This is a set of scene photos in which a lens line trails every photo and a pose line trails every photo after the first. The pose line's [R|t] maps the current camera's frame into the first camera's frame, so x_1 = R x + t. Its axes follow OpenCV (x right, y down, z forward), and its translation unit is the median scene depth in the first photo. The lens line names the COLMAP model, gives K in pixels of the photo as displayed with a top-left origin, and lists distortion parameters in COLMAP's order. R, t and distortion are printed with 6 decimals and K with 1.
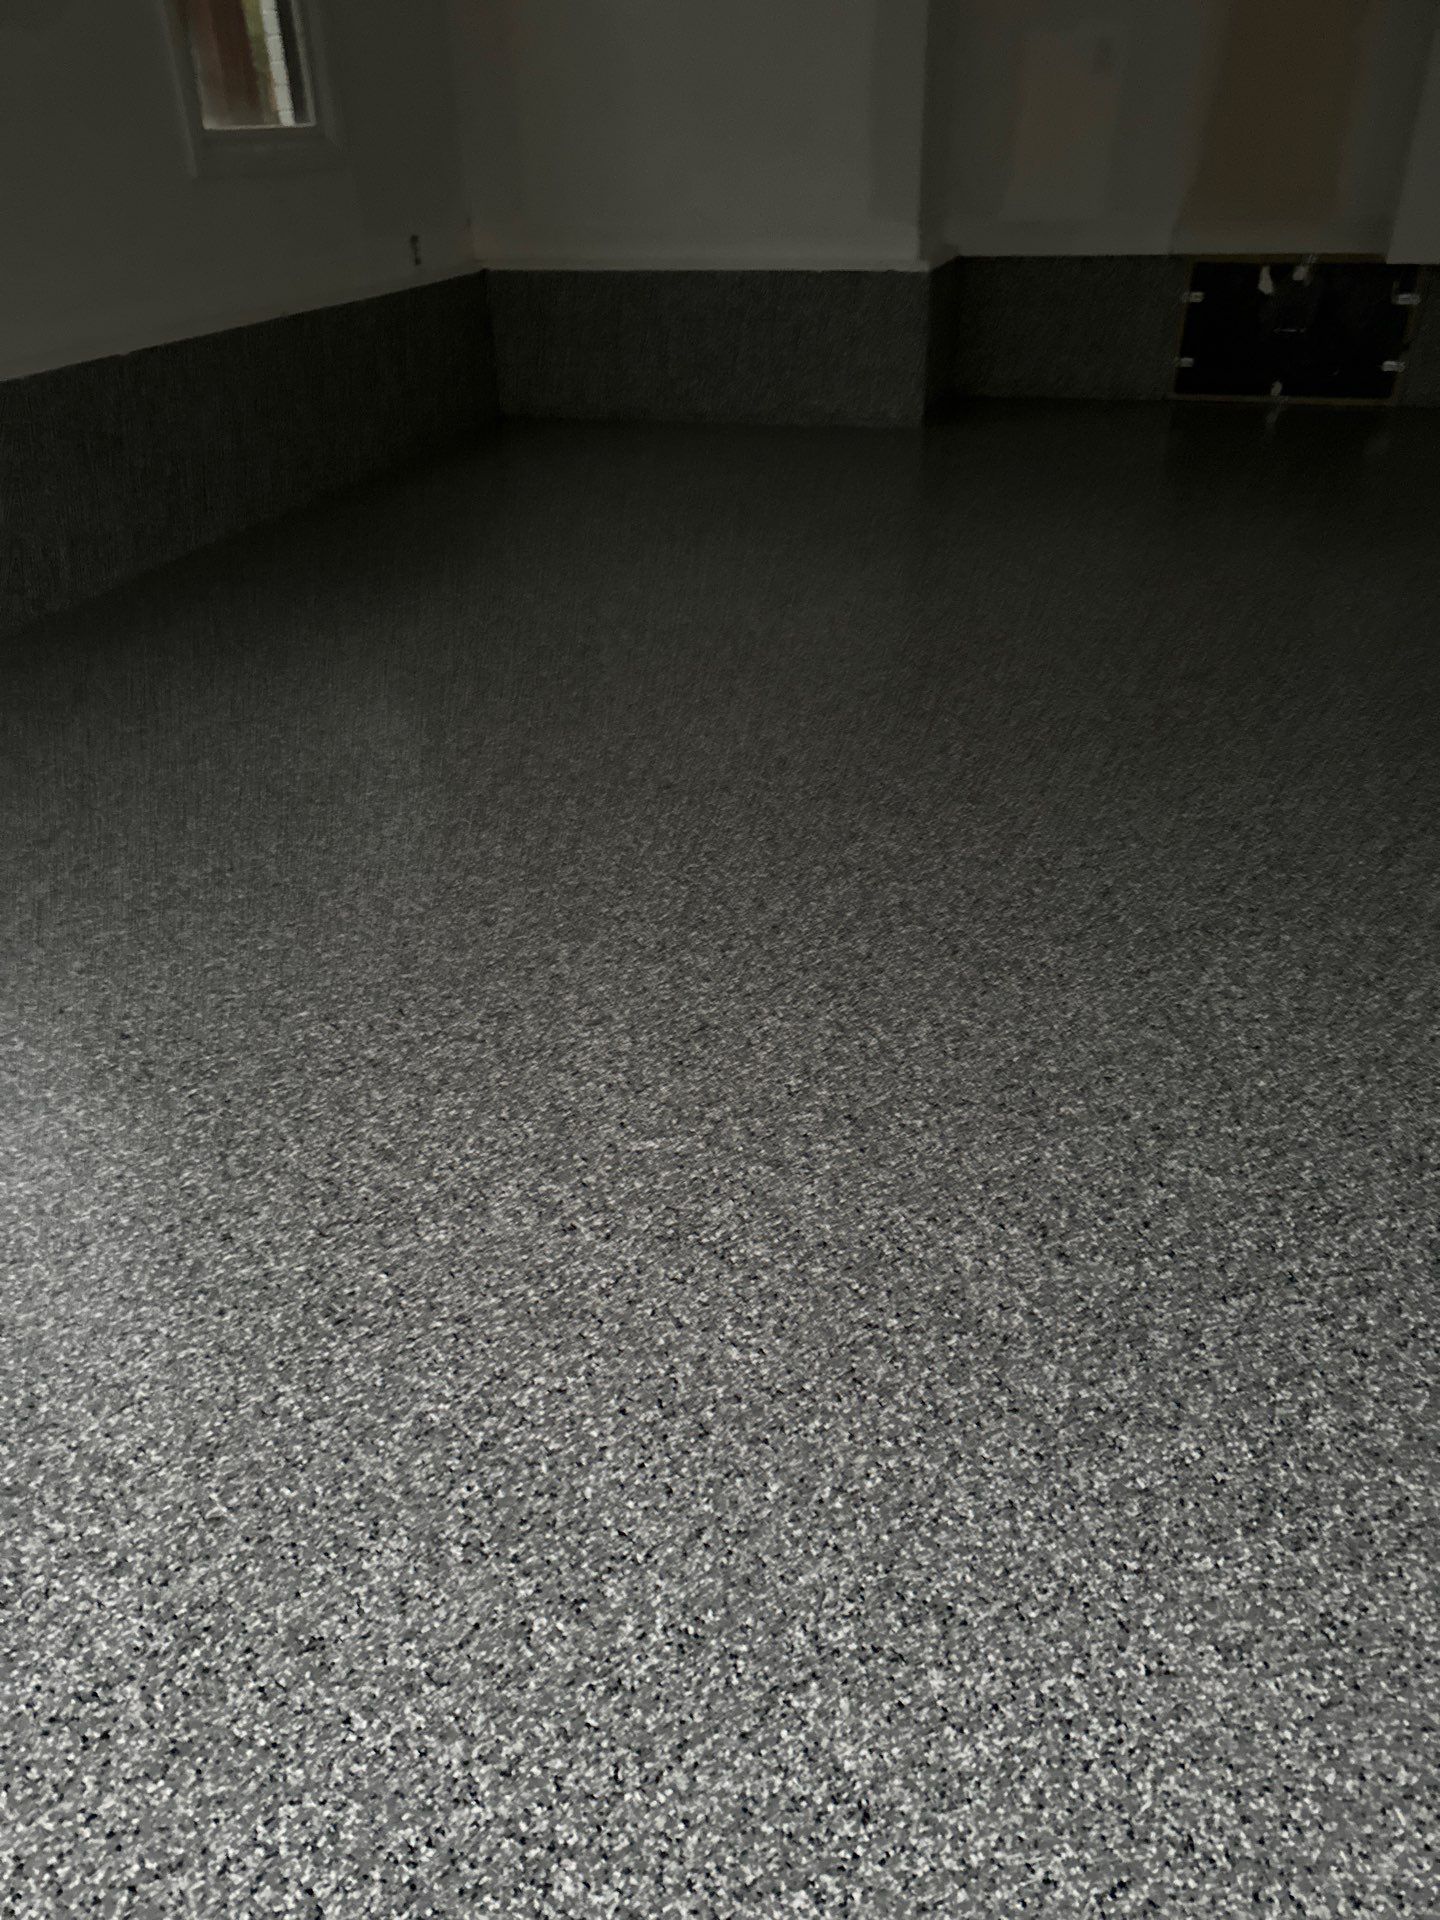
lens RADIAL K [[1356.7, 0, 735.6], [0, 1356.7, 945.6], [0, 0, 1]] dist [0.081494, -0.088099]
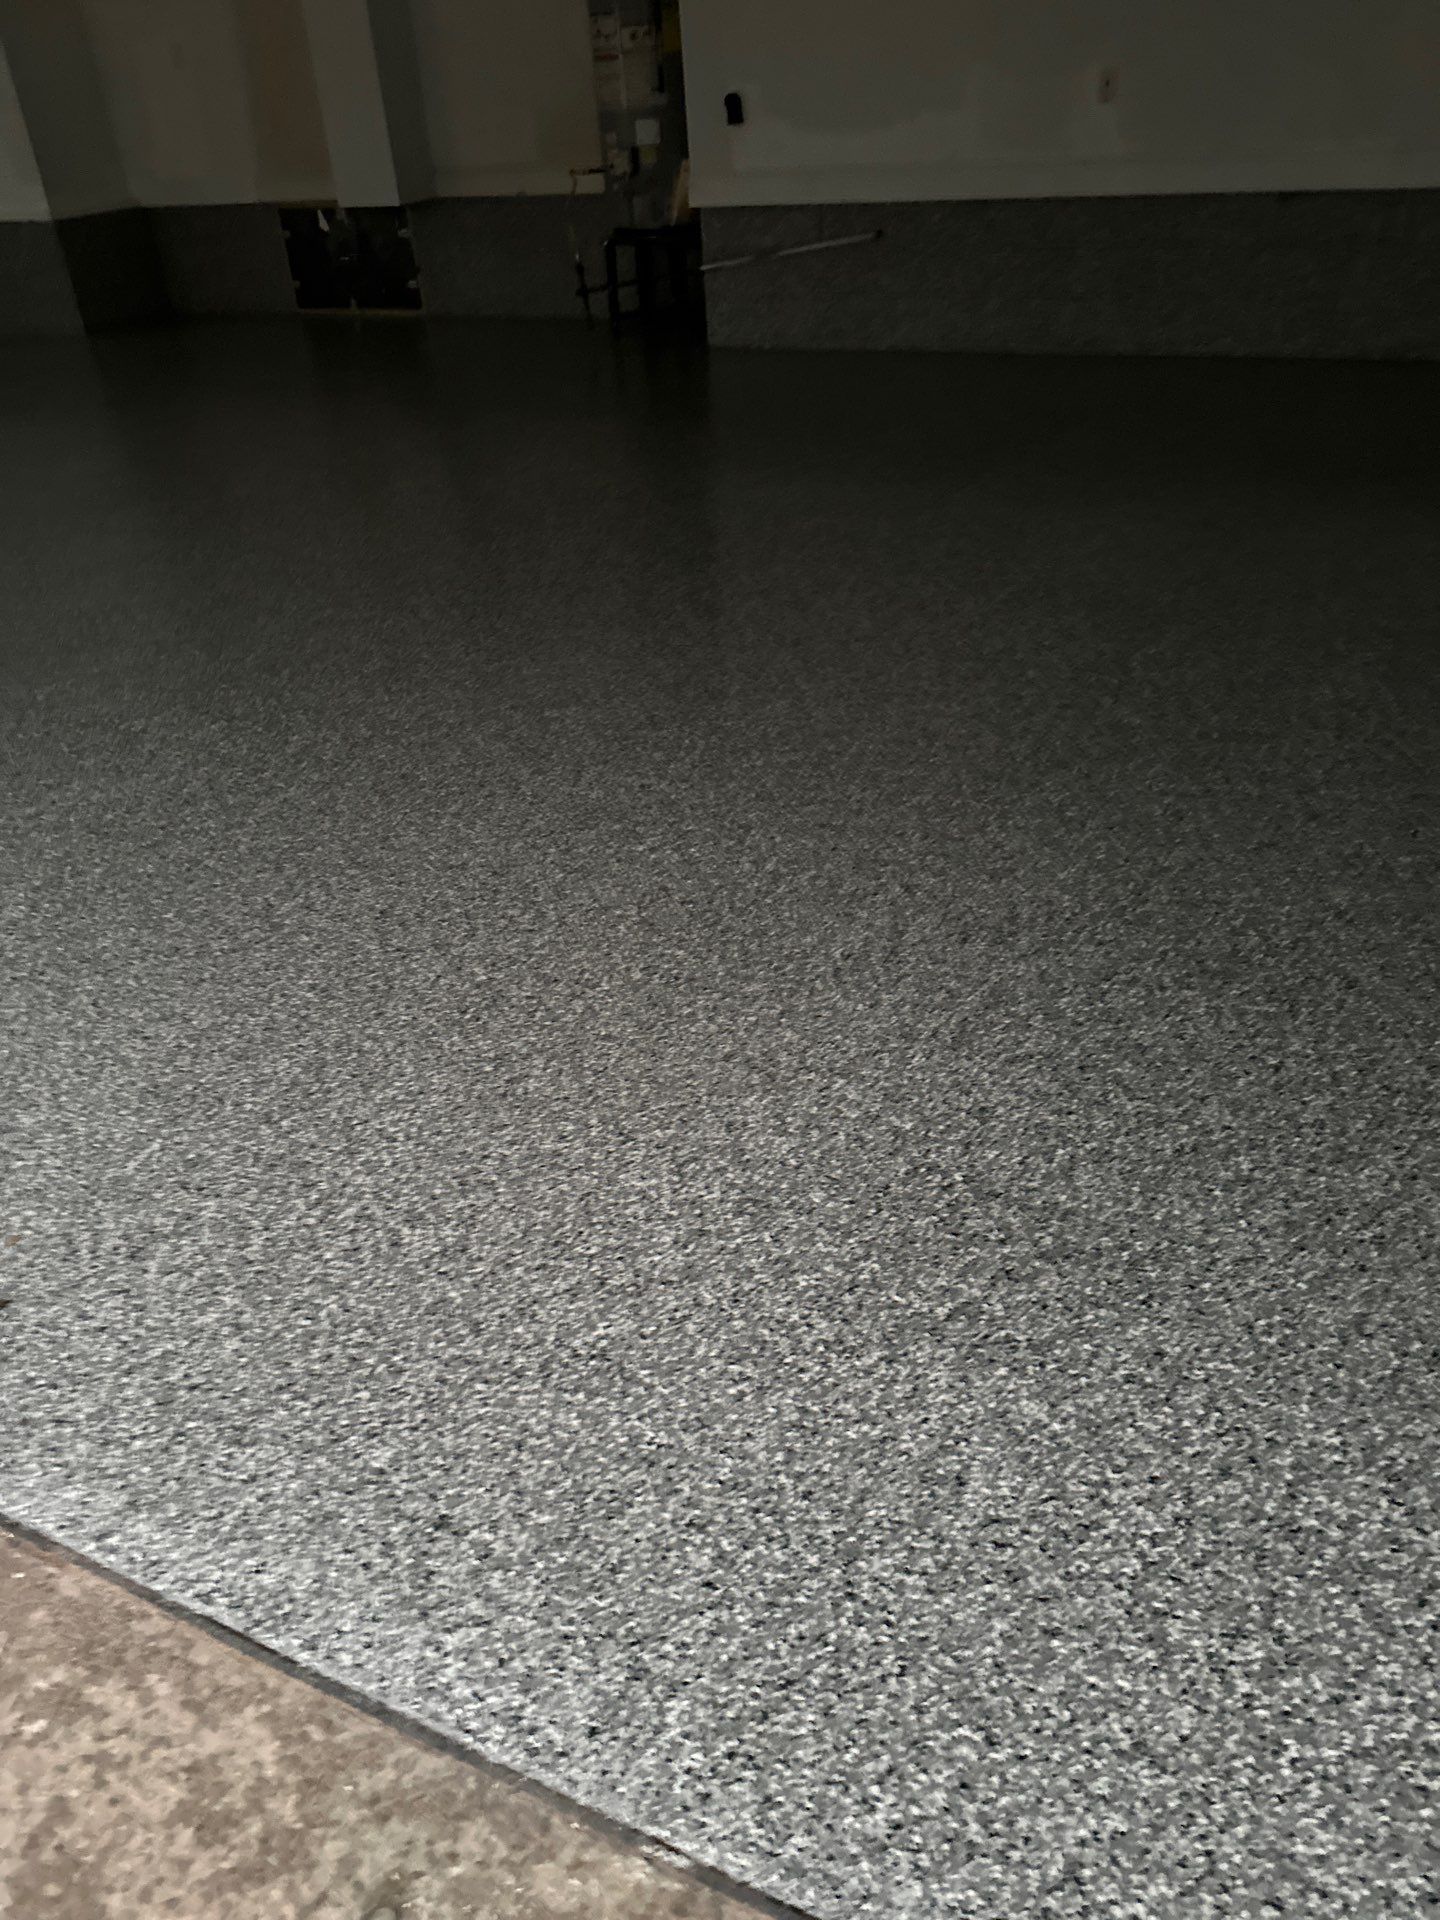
lens RADIAL K [[1356.7, 0, 717.5], [0, 1356.7, 955.6], [0, 0, 1]] dist [0.081494, -0.088099]
pose [[0.998431, 0.001853, -0.055965, 2.329736], [0.000069, 0.999410, 0.034333, 0.517465], [0.055996, -0.034283, 0.997842, -0.952522]]
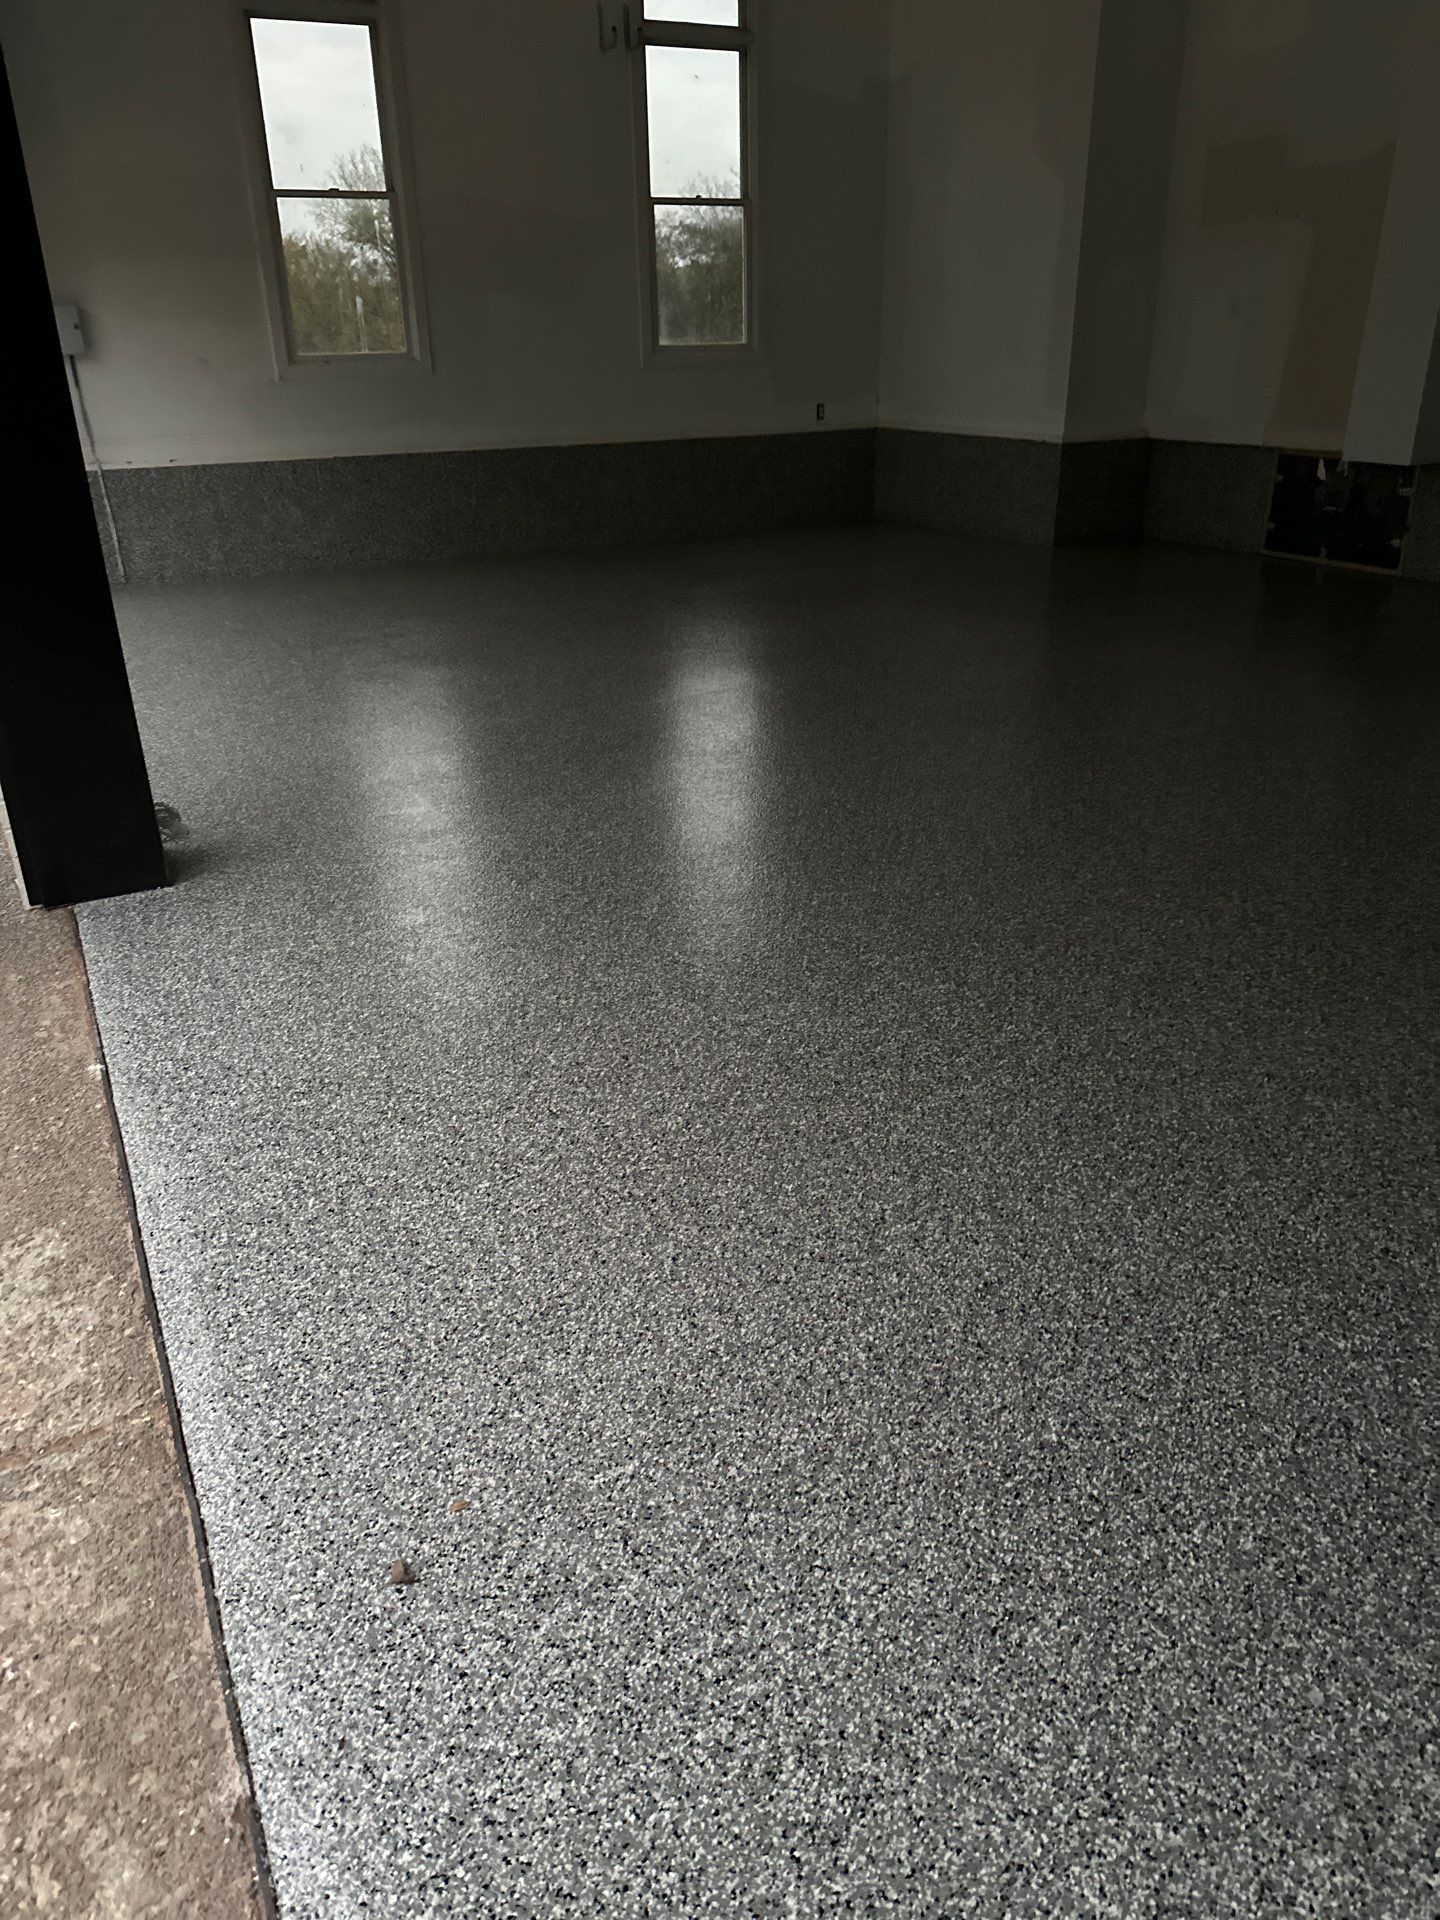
lens RADIAL K [[1356.7, 0, 731.9], [0, 1356.7, 963.9], [0, 0, 1]] dist [0.081494, -0.088099]
pose [[0.758598, 0.293583, -0.581668, 2.345876], [-0.348091, 0.937266, 0.019090, 0.323544], [0.550782, 0.187992, 0.813202, -0.722805]]
